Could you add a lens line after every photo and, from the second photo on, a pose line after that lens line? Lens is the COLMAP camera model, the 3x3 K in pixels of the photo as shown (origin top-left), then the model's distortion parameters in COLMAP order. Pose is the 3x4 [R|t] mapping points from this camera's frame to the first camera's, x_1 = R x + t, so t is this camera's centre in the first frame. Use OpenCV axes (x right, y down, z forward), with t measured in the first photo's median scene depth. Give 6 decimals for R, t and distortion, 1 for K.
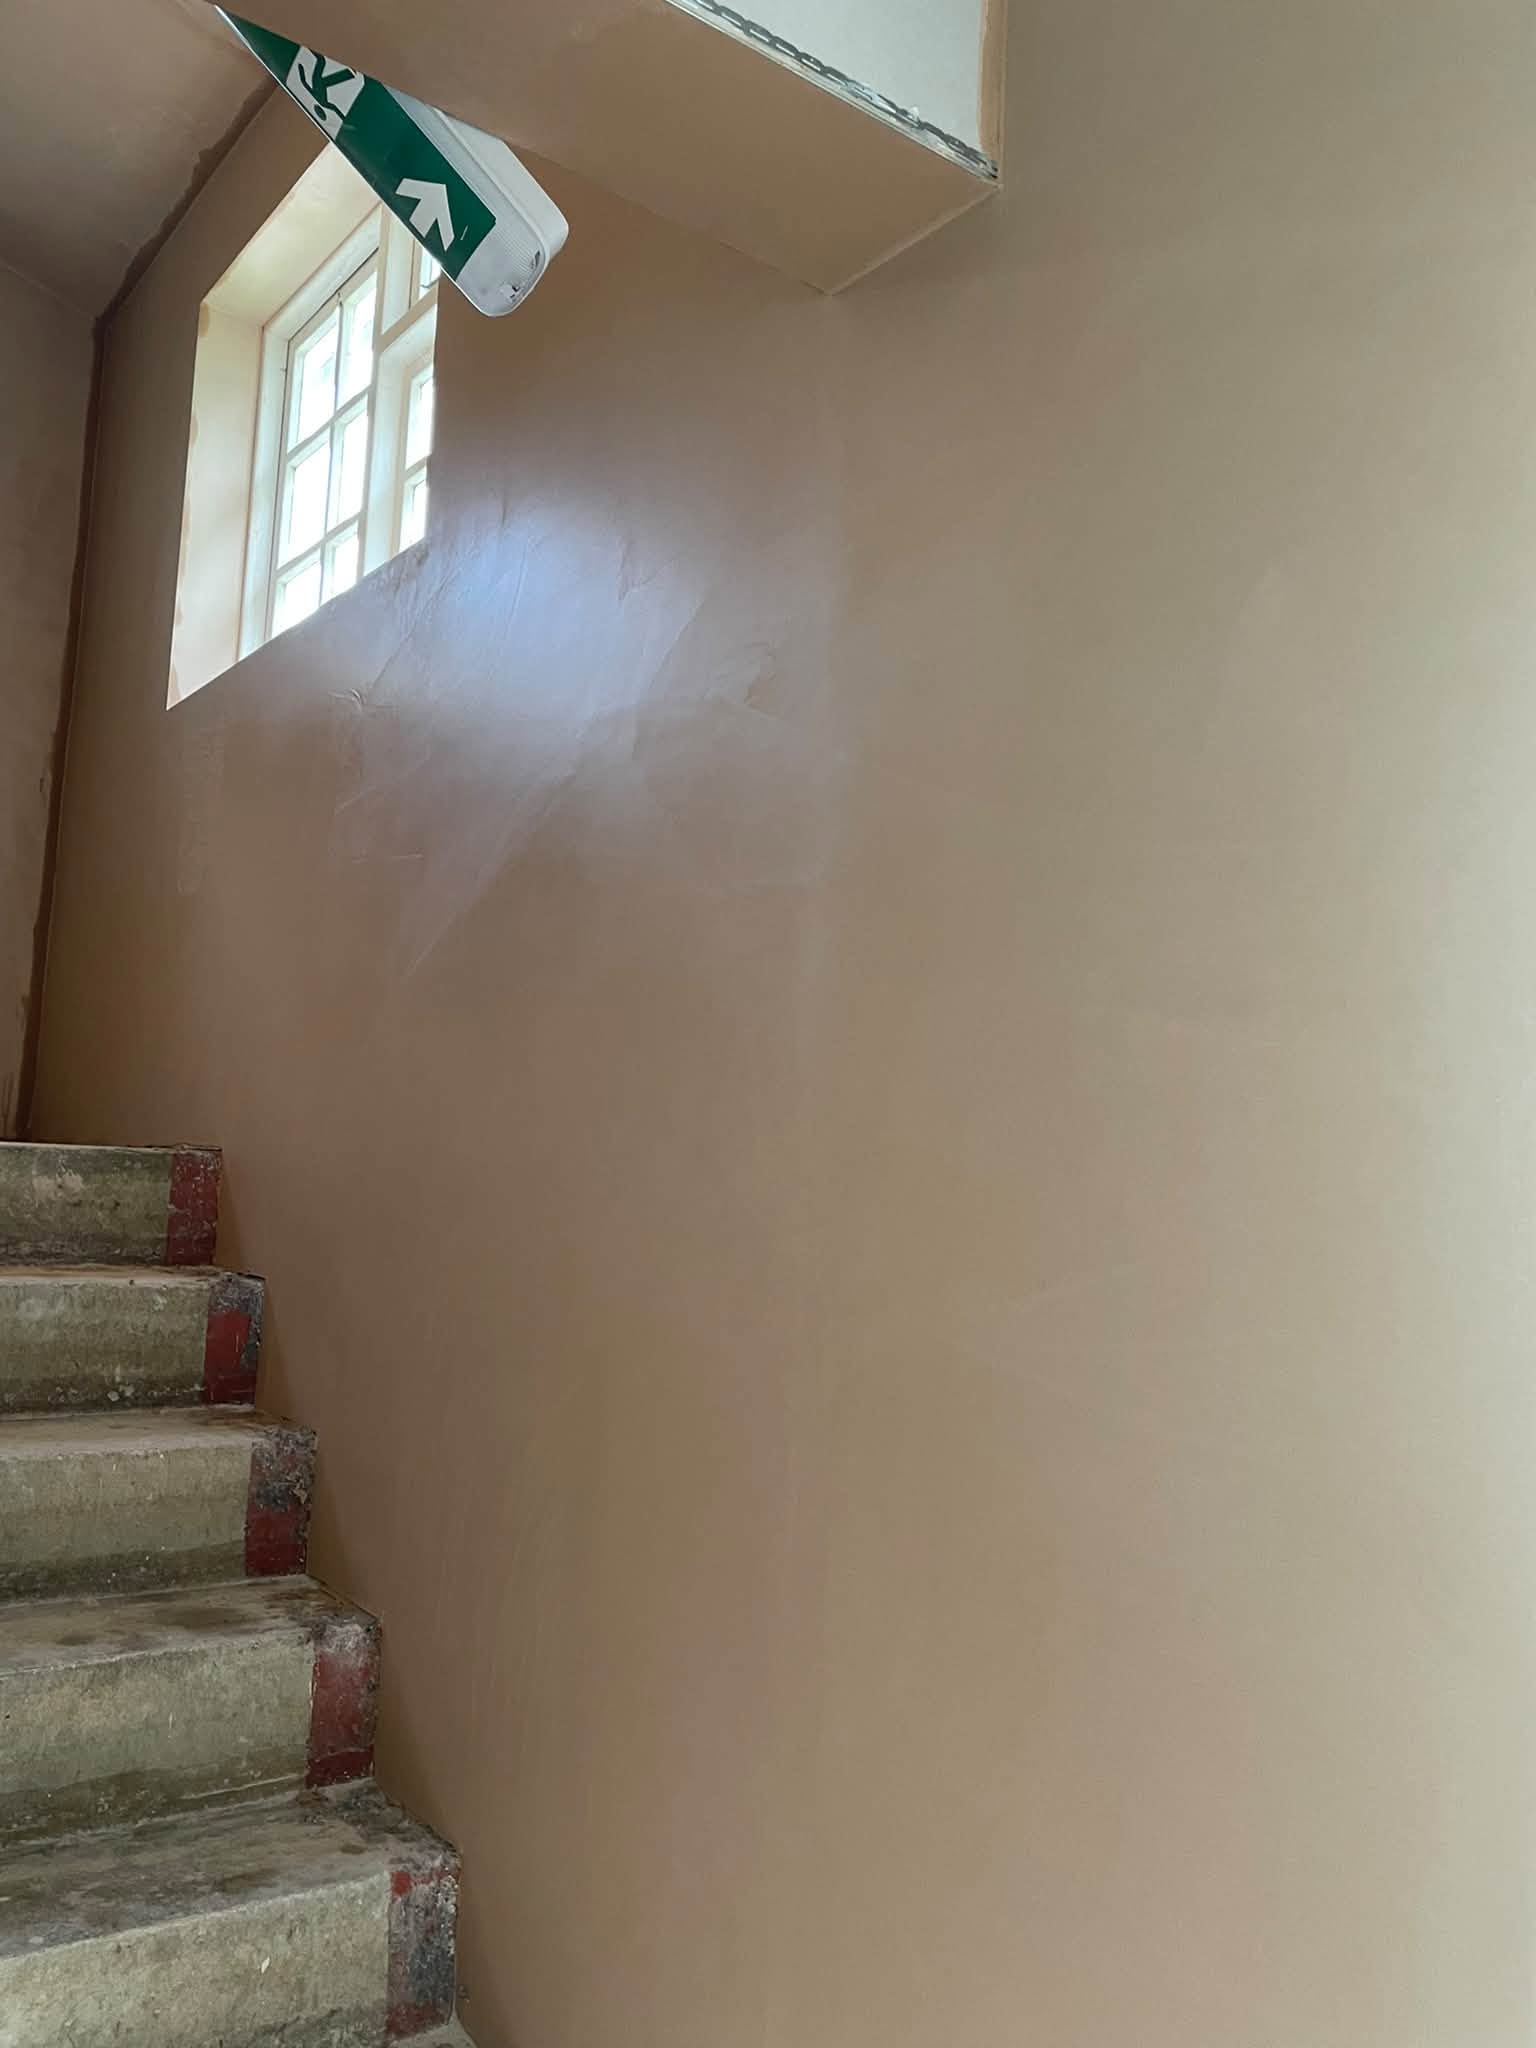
lens RADIAL K [[1567.0, 0, 786.3], [0, 1567.0, 1008.5], [0, 0, 1]] dist [0.064599, -0.077818]
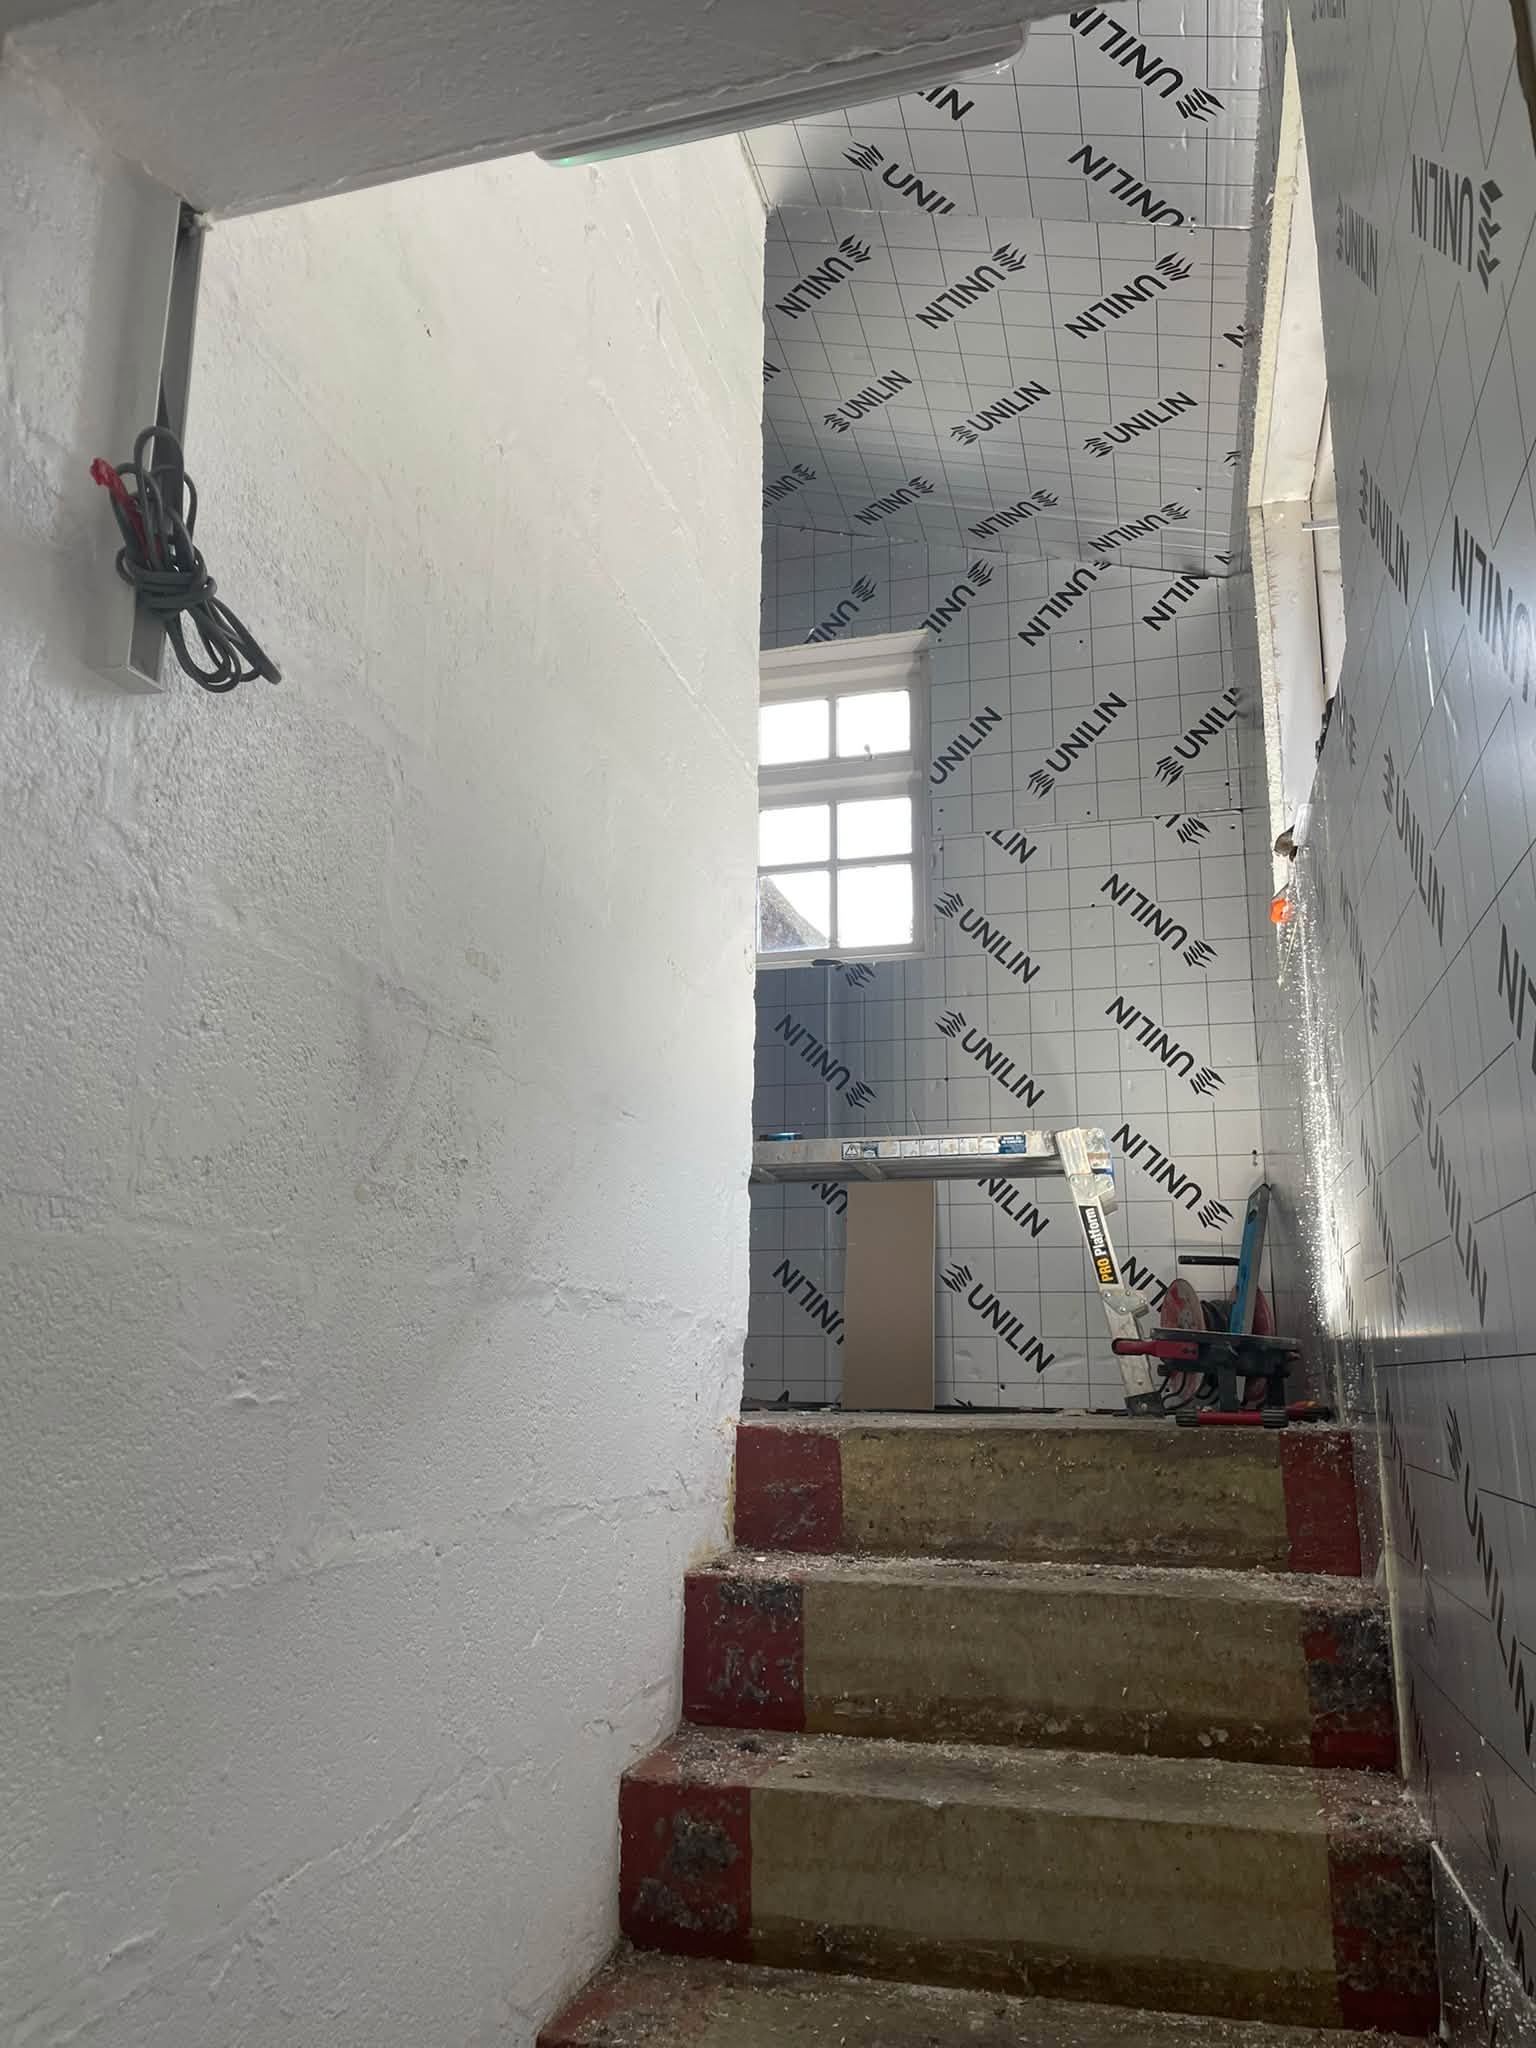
lens RADIAL K [[1567.0, 0, 768.8], [0, 1567.0, 1014.3], [0, 0, 1]] dist [0.064599, -0.077818]
pose [[0.613527, -0.227361, -0.756235, 0.176065], [0.112462, 0.973051, -0.201308, 0.017807], [0.781625, 0.038460, 0.622562, 0.330838]]
